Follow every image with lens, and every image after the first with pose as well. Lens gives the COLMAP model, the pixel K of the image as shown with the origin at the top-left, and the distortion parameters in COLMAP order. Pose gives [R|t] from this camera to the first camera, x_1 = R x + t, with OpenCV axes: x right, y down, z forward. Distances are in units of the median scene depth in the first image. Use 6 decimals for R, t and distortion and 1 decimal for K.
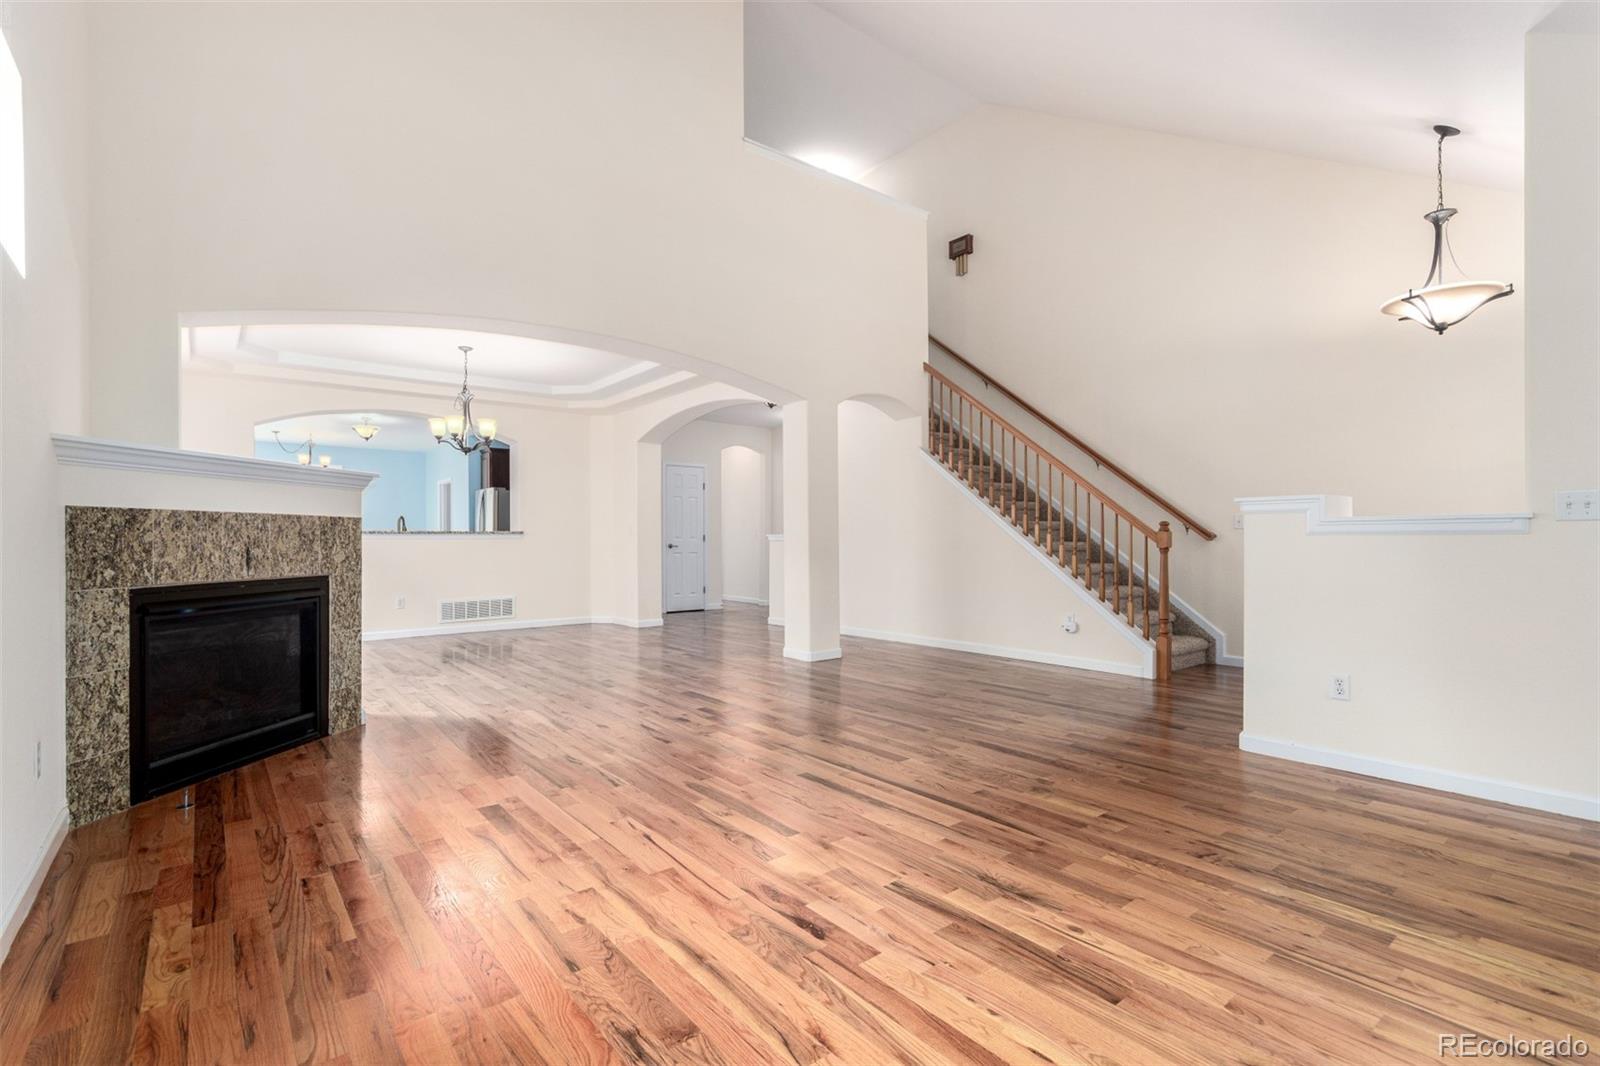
lens RADIAL K [[741.1, 0, 800.4], [0, 741.1, 535.5], [0, 0, 1]] dist [0.002031, 0.000292]
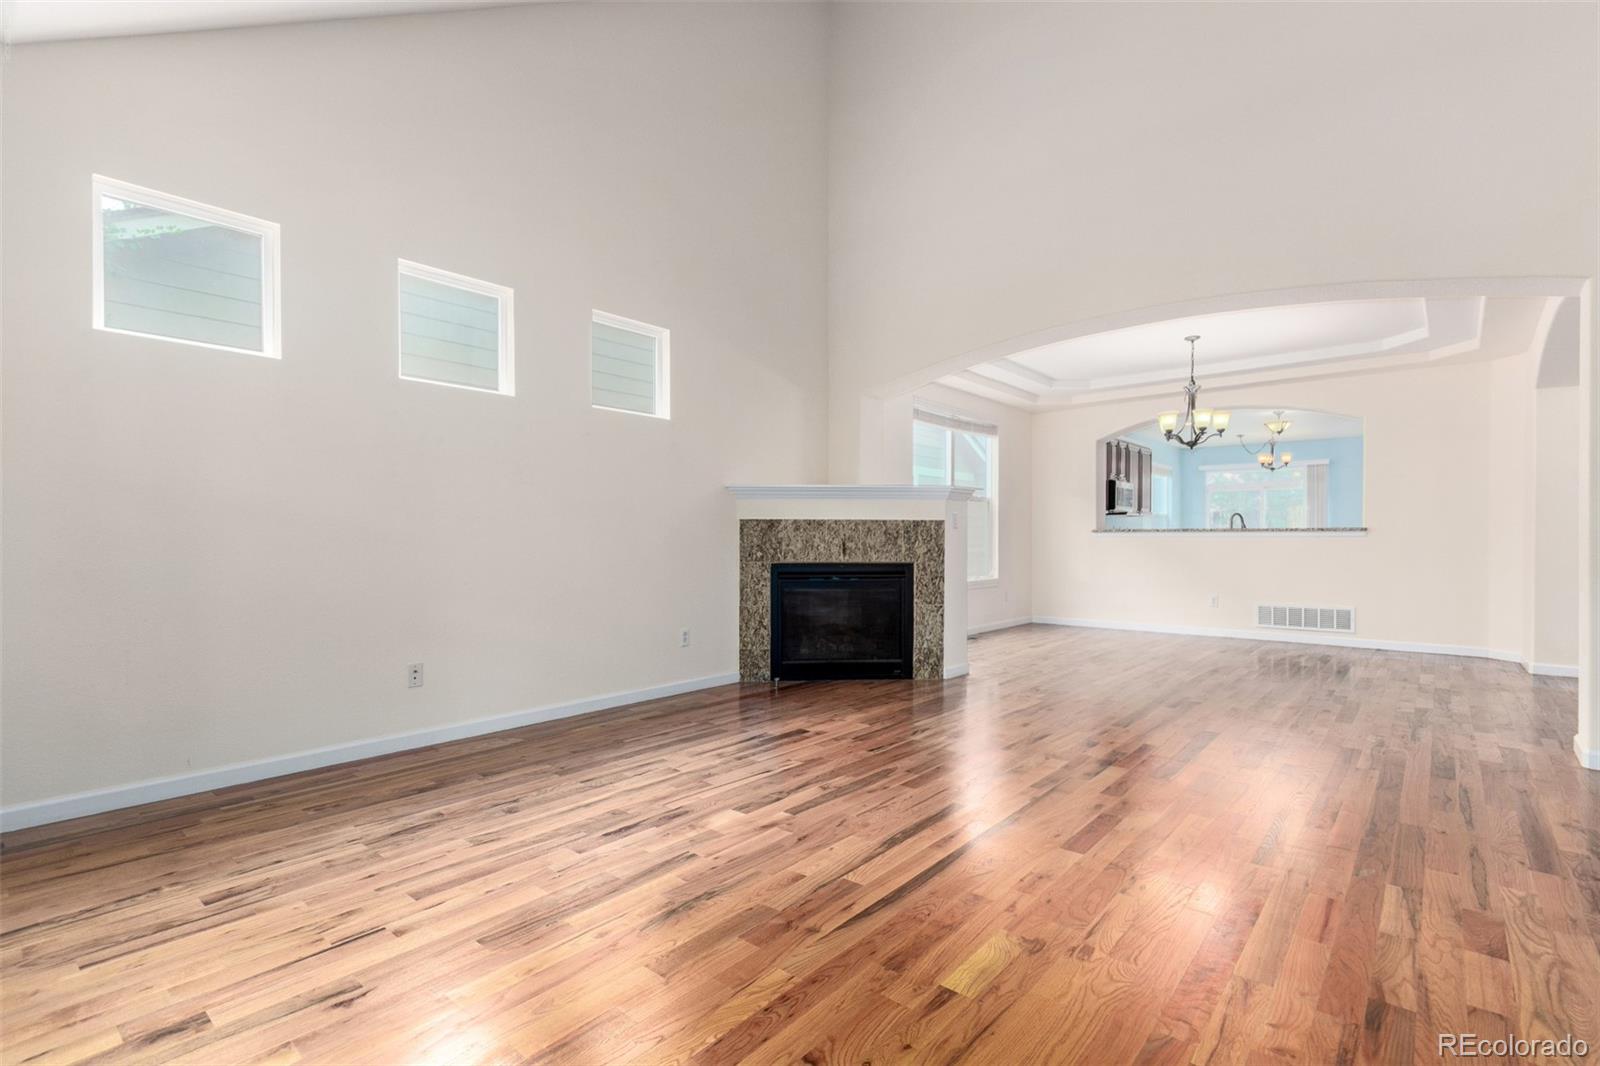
lens RADIAL K [[749.3, 0, 796.7], [0, 749.3, 545.8], [0, 0, 1]] dist [0.003505, 0.000835]
pose [[0.180826, 0.014924, -0.983402, 0.896716], [0.002283, 0.999876, 0.015594, -0.000159], [0.983512, -0.005065, 0.180770, 0.694875]]
